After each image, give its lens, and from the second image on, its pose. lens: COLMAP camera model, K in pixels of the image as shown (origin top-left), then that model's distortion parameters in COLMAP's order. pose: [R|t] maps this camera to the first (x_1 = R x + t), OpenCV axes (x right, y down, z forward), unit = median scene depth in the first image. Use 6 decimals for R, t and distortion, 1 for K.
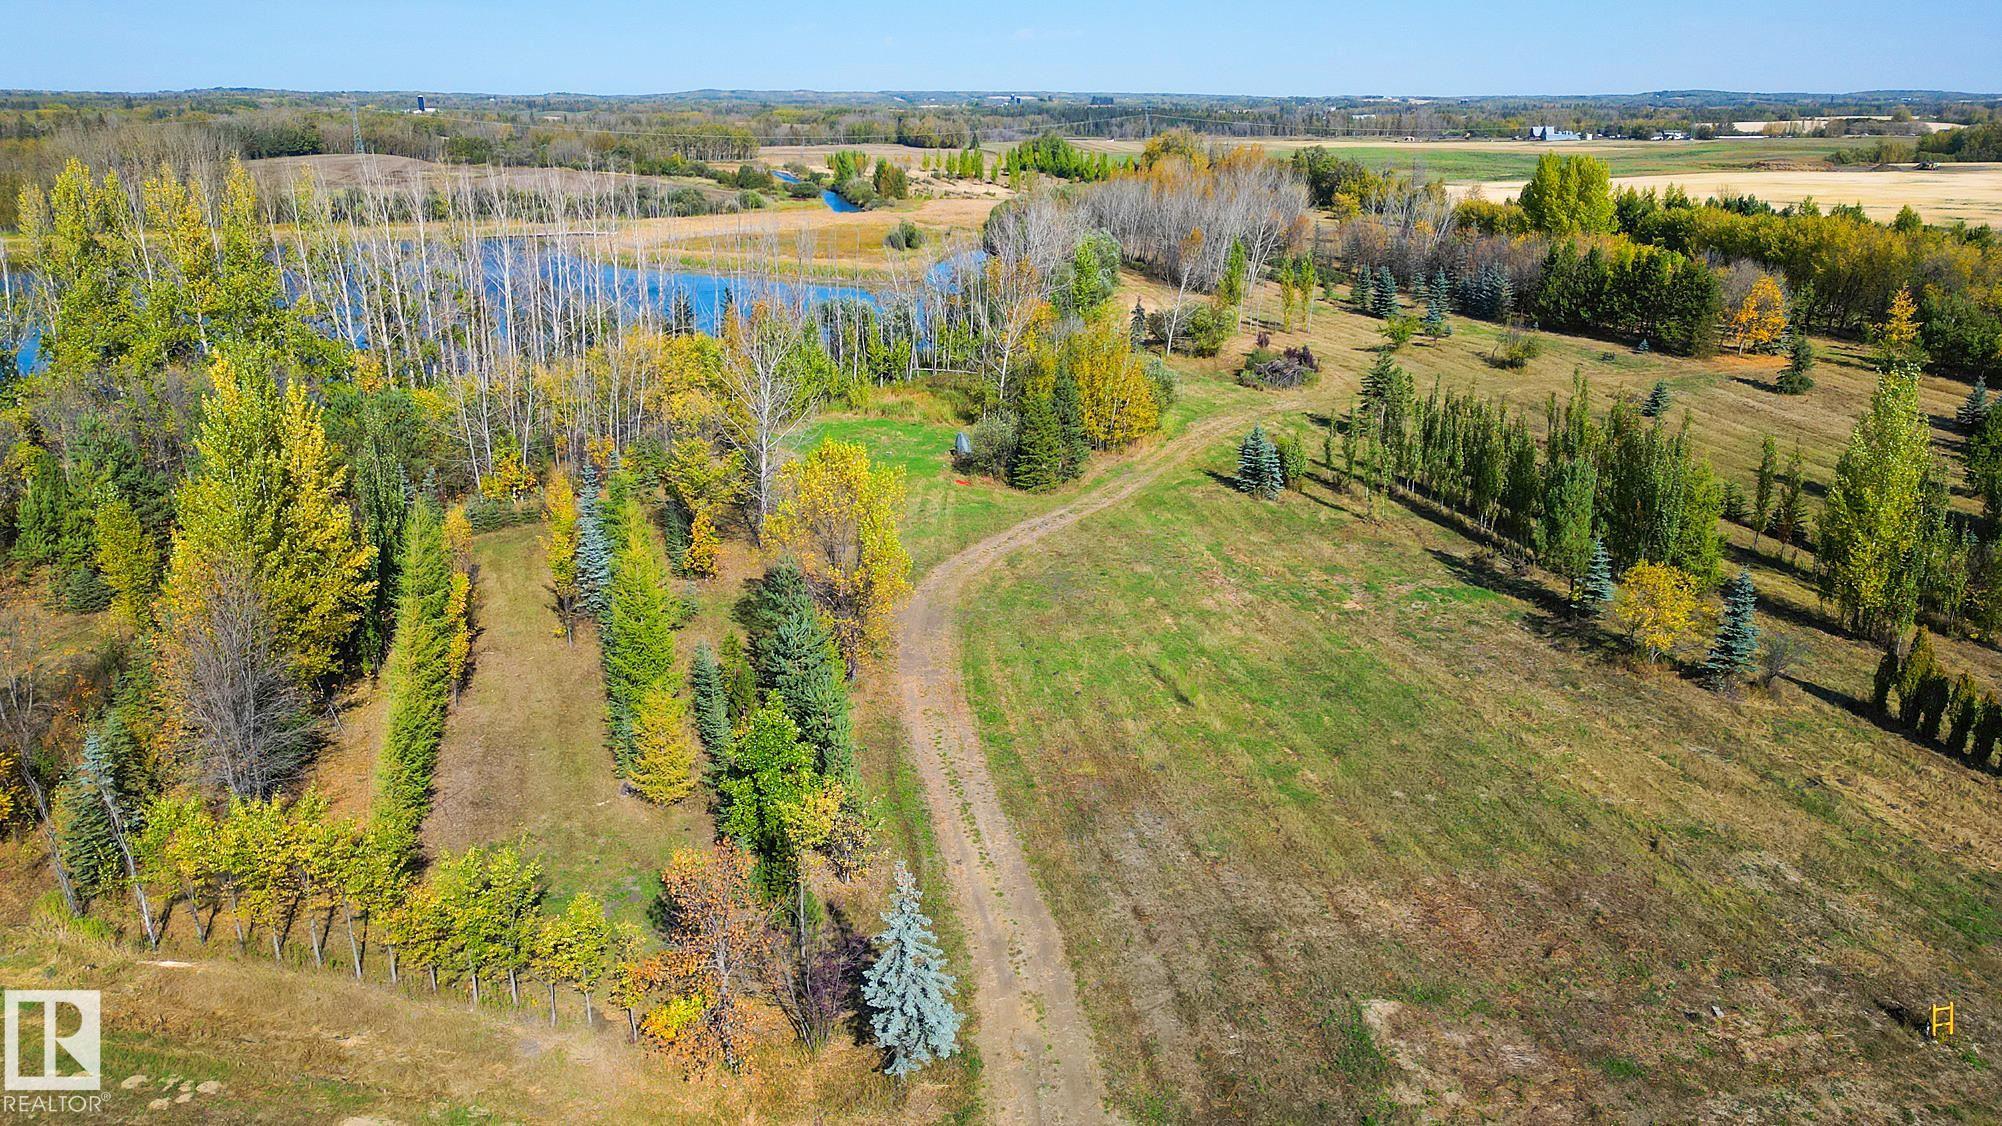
lens RADIAL K [[1399.7, 0, 997.9], [0, 1399.7, 582.6], [0, 0, 1]] dist [0.077567, -0.075104]
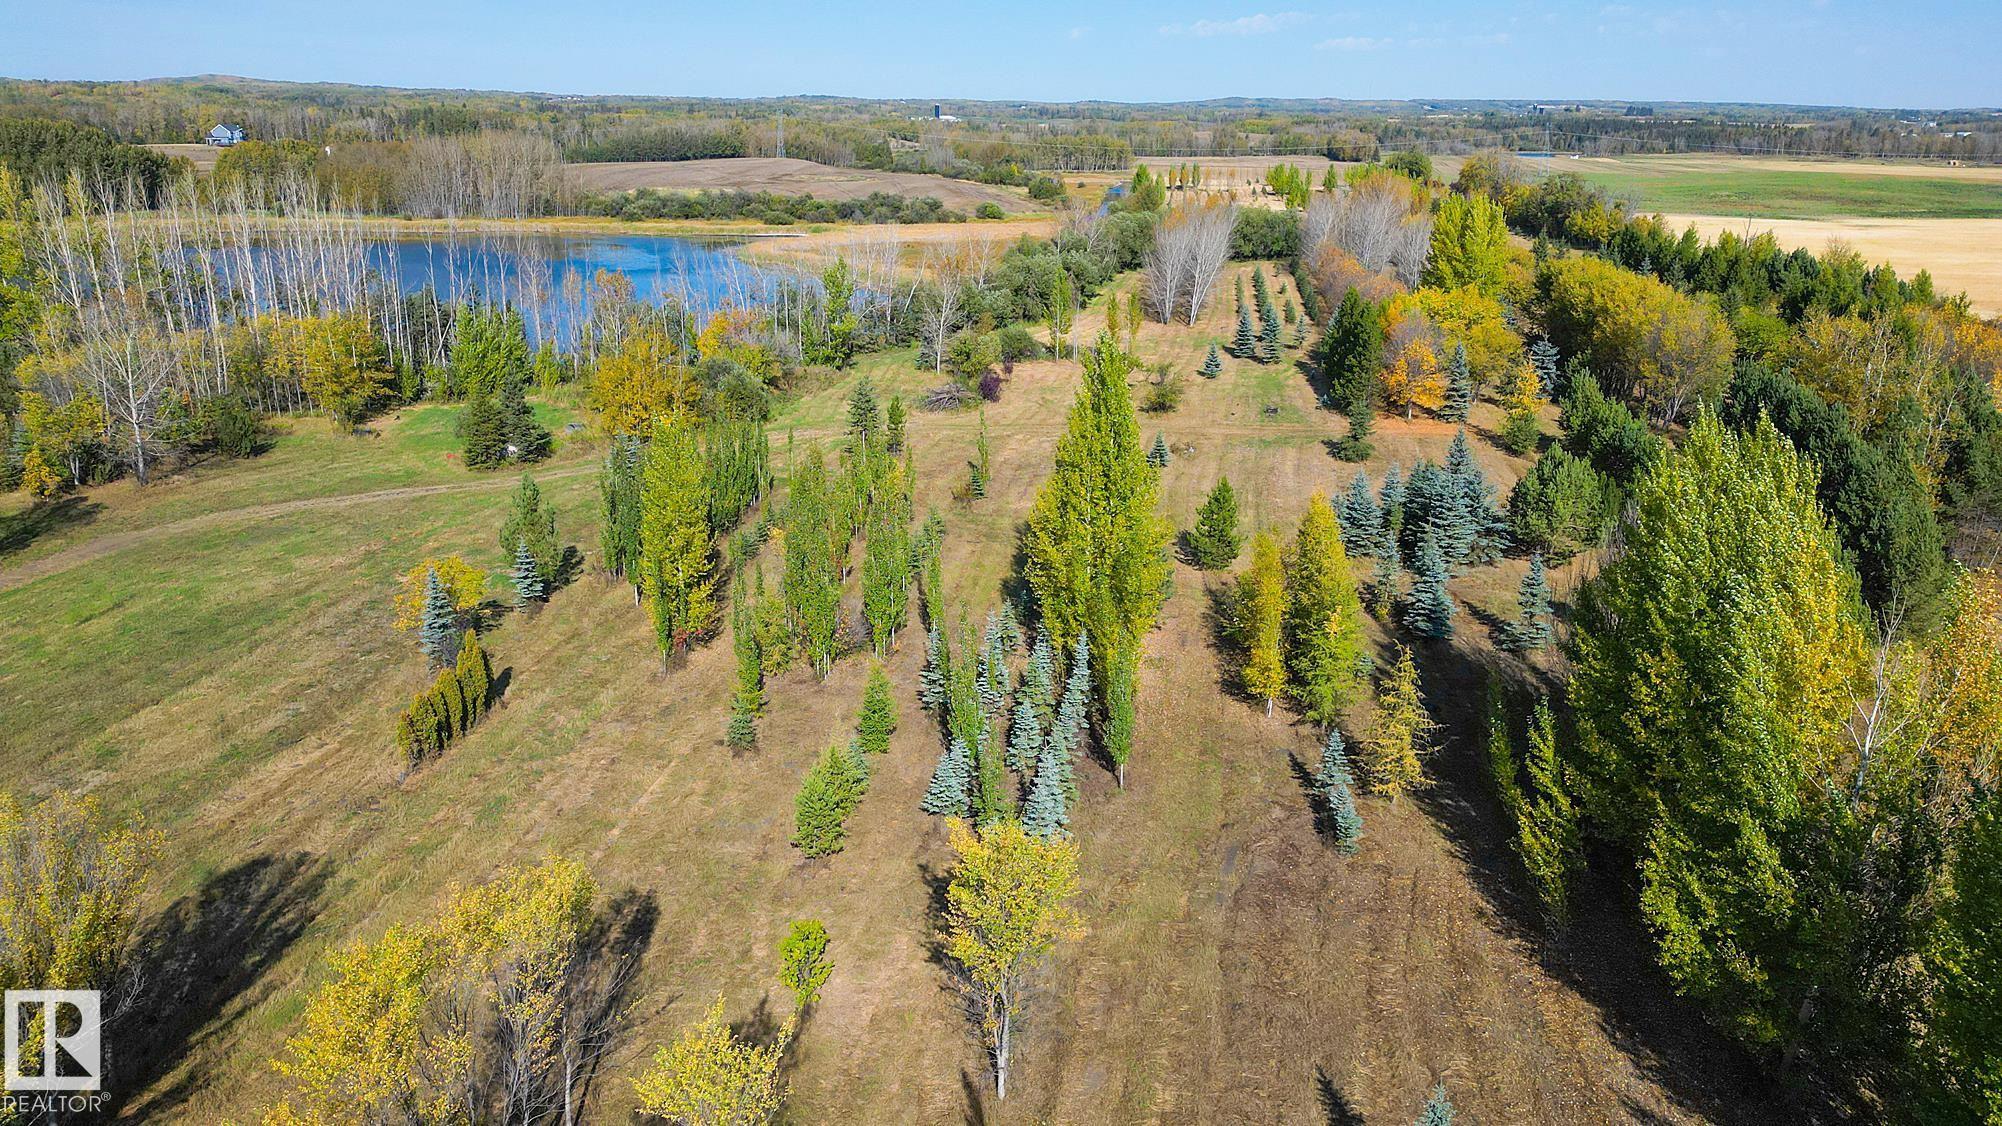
lens RADIAL K [[1399.7, 0, 991.4], [0, 1399.7, 556.5], [0, 0, 1]] dist [0.077567, -0.075104]
pose [[0.932701, 0.122718, -0.339130, 0.894416], [-0.129782, 0.991541, 0.001864, -0.055265], [0.336490, 0.042274, 0.940738, 0.046068]]
